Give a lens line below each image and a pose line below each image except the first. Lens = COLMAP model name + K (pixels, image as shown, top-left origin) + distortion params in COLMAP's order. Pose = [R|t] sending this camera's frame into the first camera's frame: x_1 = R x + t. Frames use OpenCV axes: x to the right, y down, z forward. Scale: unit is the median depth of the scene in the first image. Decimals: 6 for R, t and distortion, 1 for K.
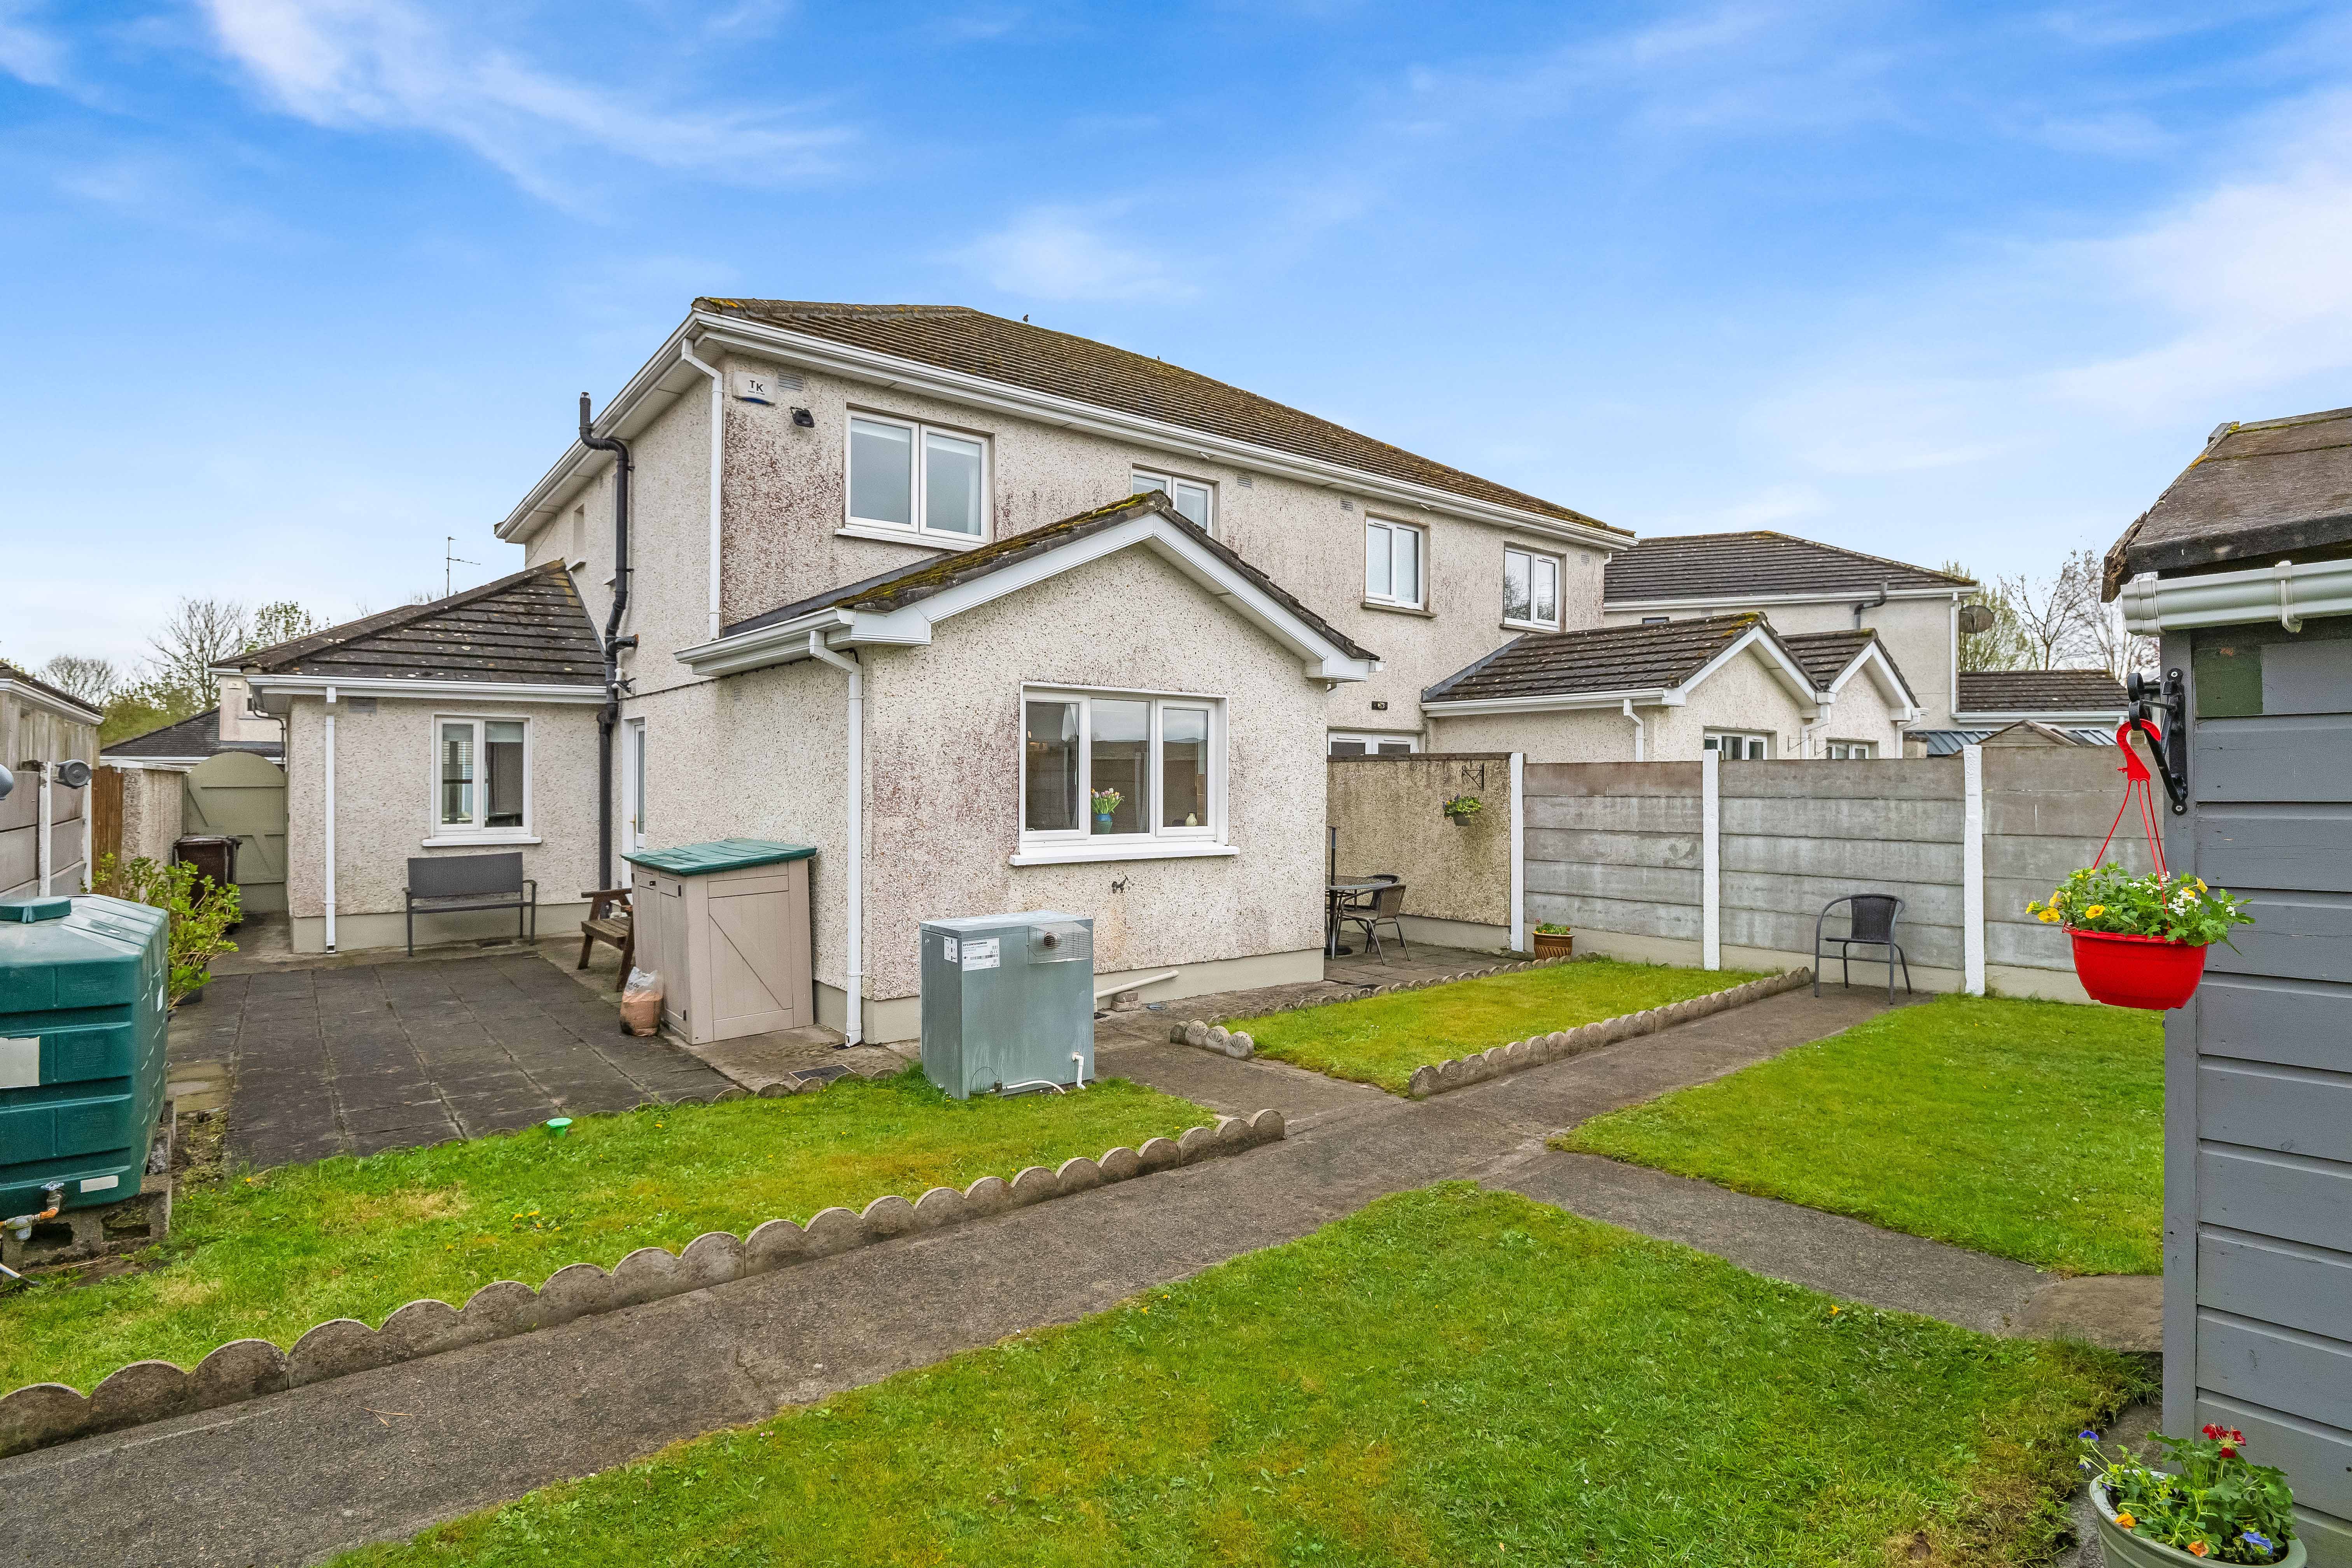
lens RADIAL K [[1150.3, 0, 1182.4], [0, 1150.3, 774.4], [0, 0, 1]] dist [-0.020878, -0.001361]
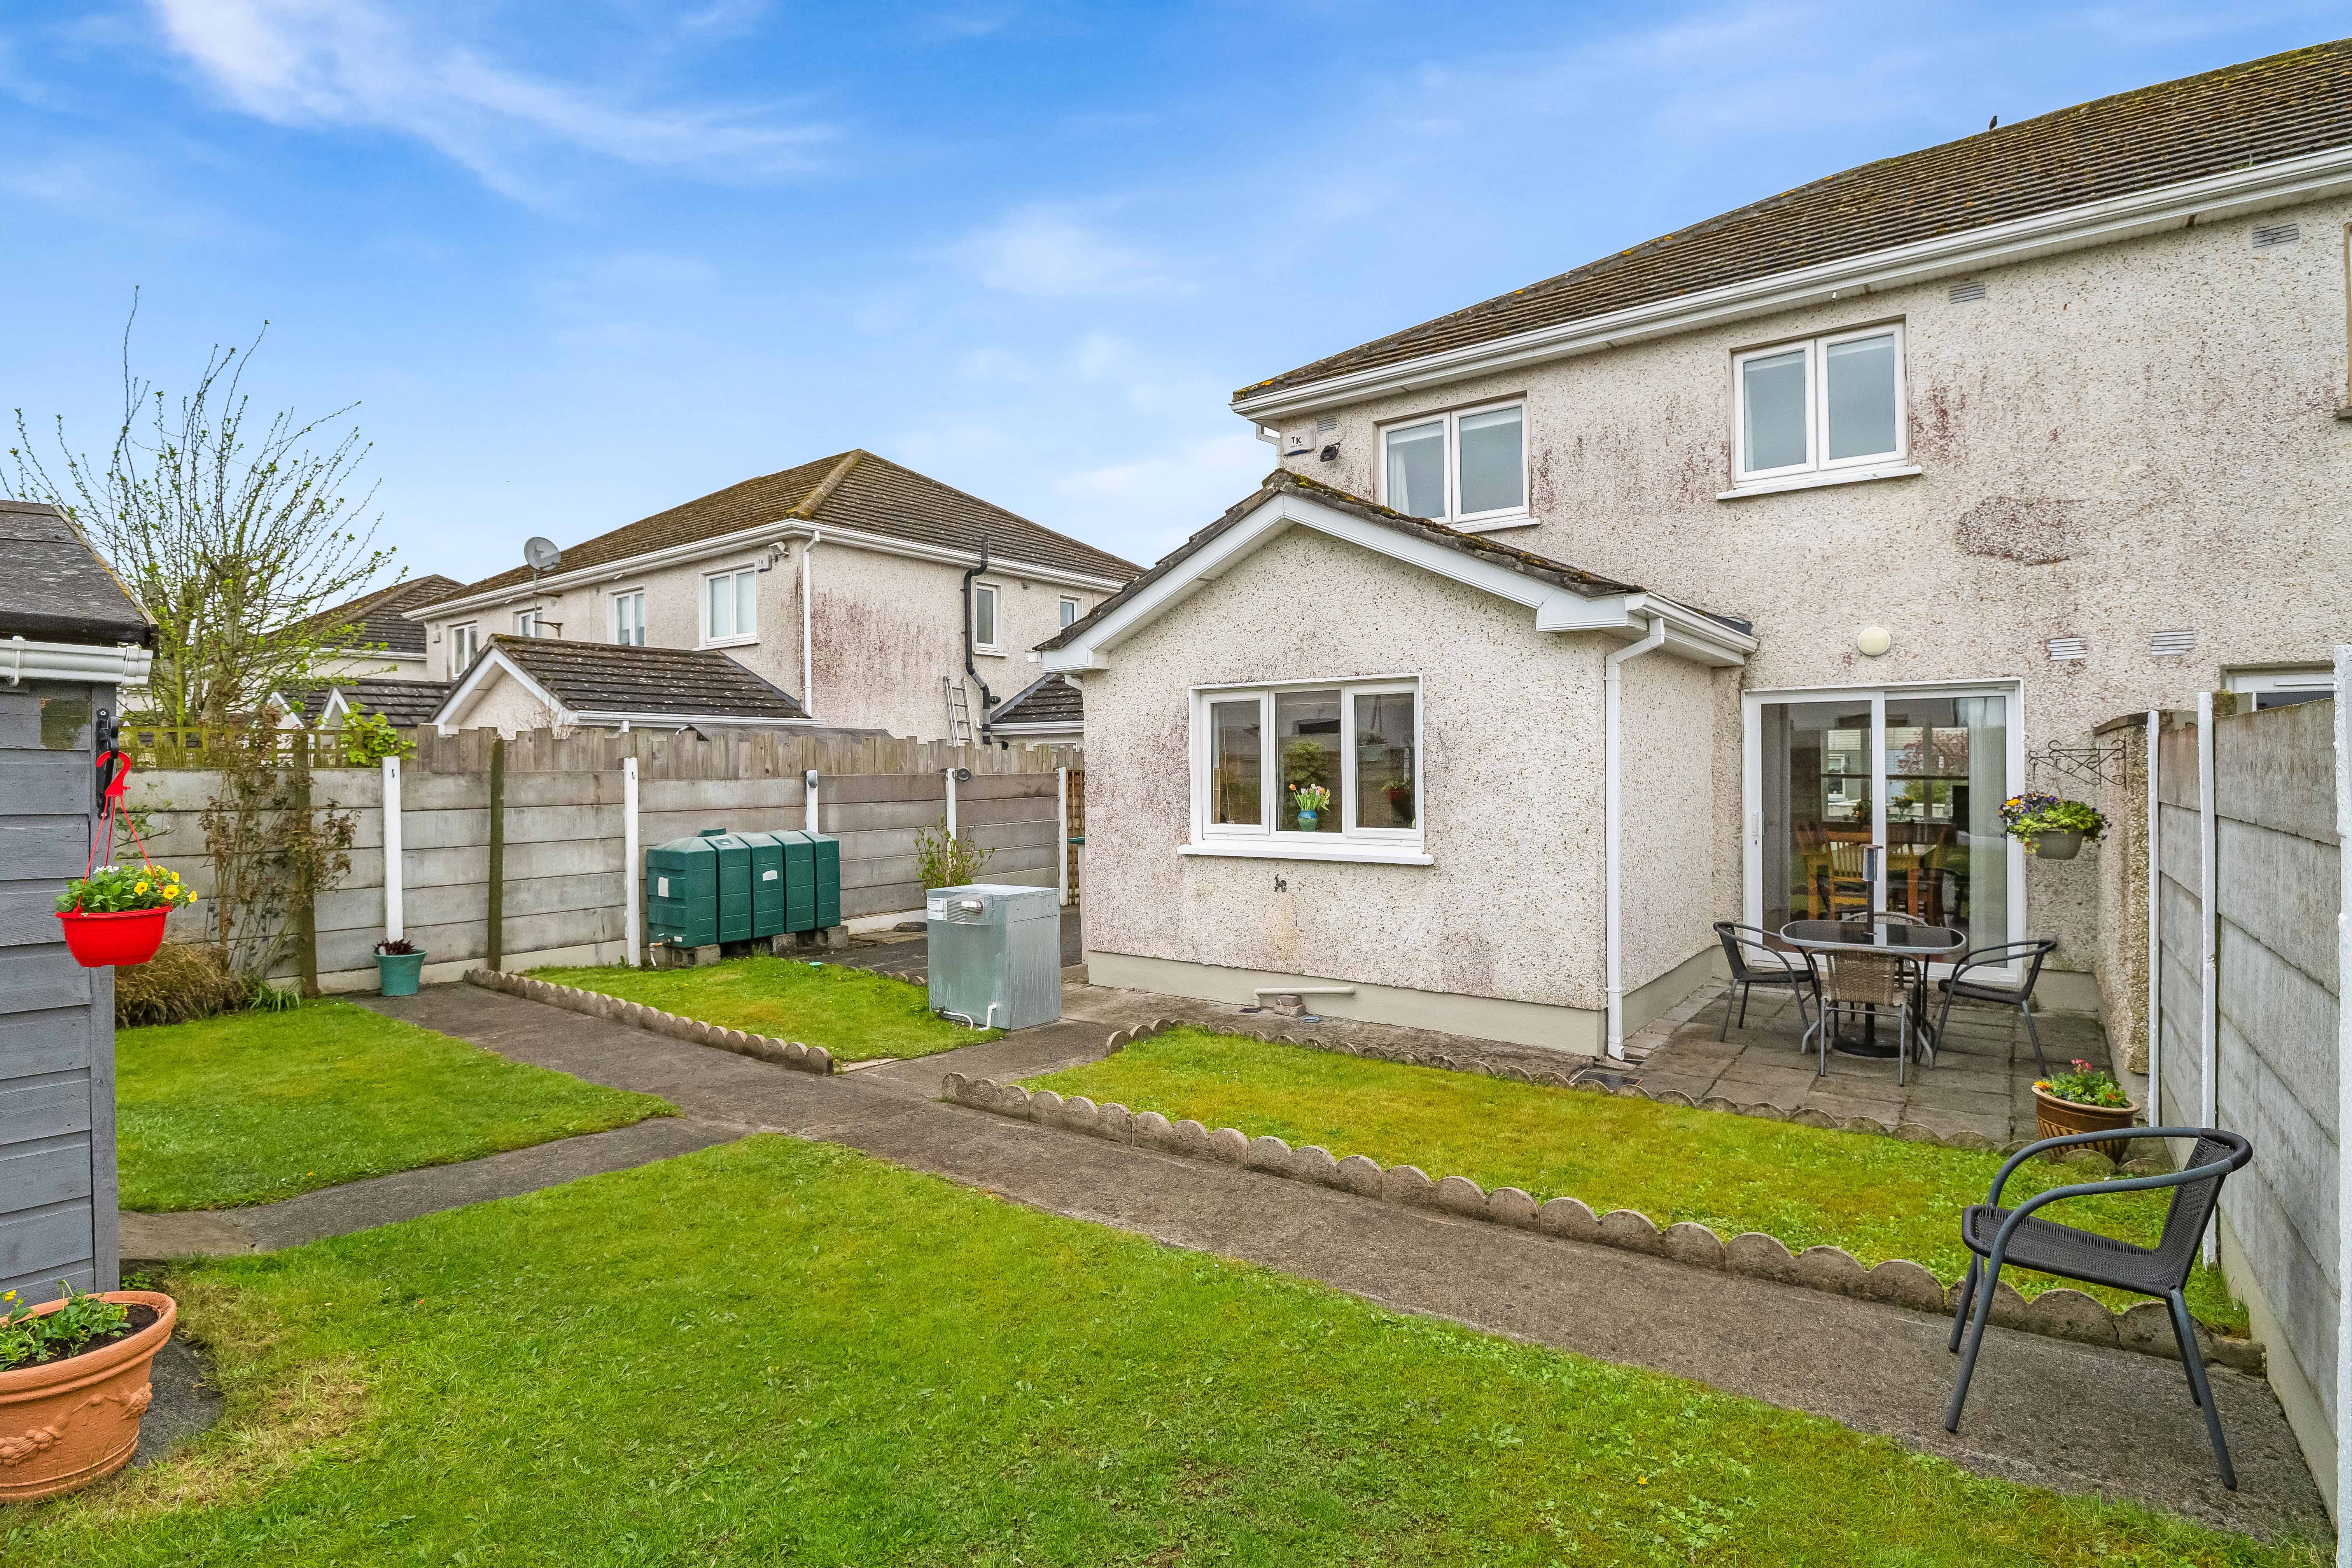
lens RADIAL K [[1150.3, 0, 1175.3], [0, 1150.3, 775.3], [0, 0, 1]] dist [-0.020878, -0.001361]
pose [[0.256891, -0.000952, -0.966440, 0.808218], [0.014850, 0.999885, 0.002962, 0.000170], [0.966326, -0.015112, 0.256876, 0.624842]]
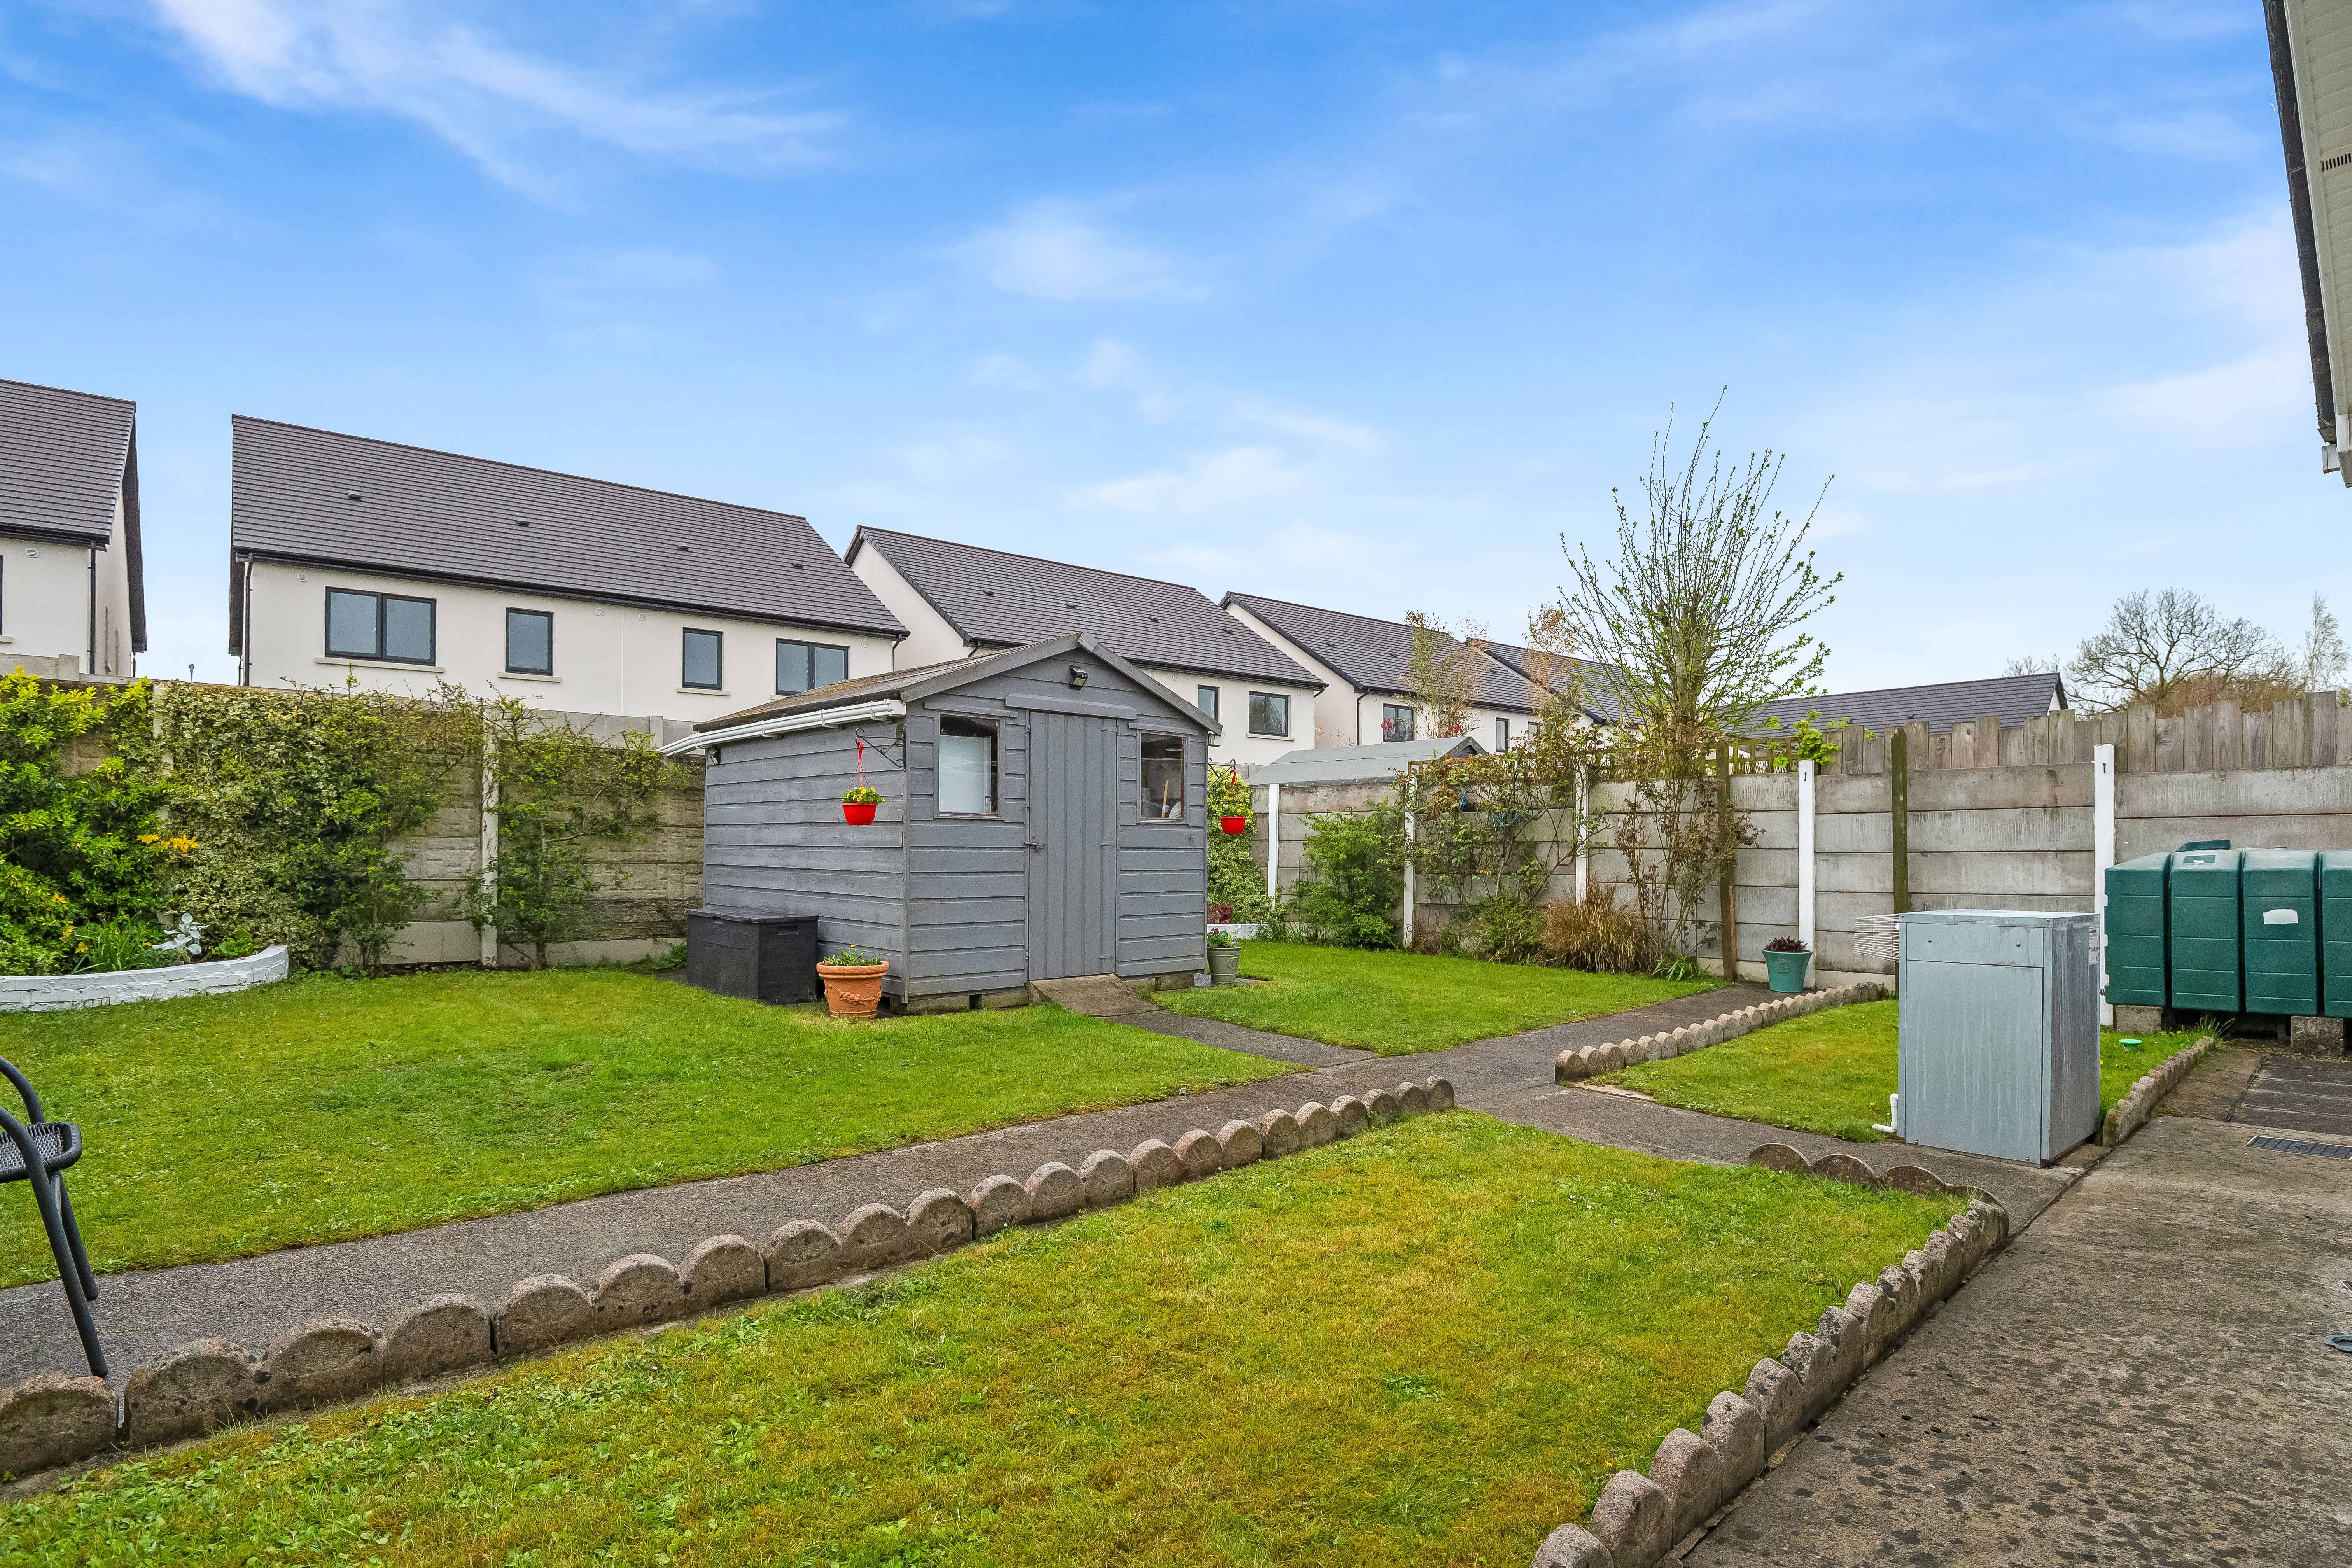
lens RADIAL K [[1150.3, 0, 1148.1], [0, 1150.3, 842.2], [0, 0, 1]] dist [-0.020878, -0.001361]
pose [[-0.997544, -0.003463, -0.069963, 0.320351], [-0.002396, 0.999880, -0.015324, 0.067213], [0.070007, -0.015119, -0.997432, 1.197576]]
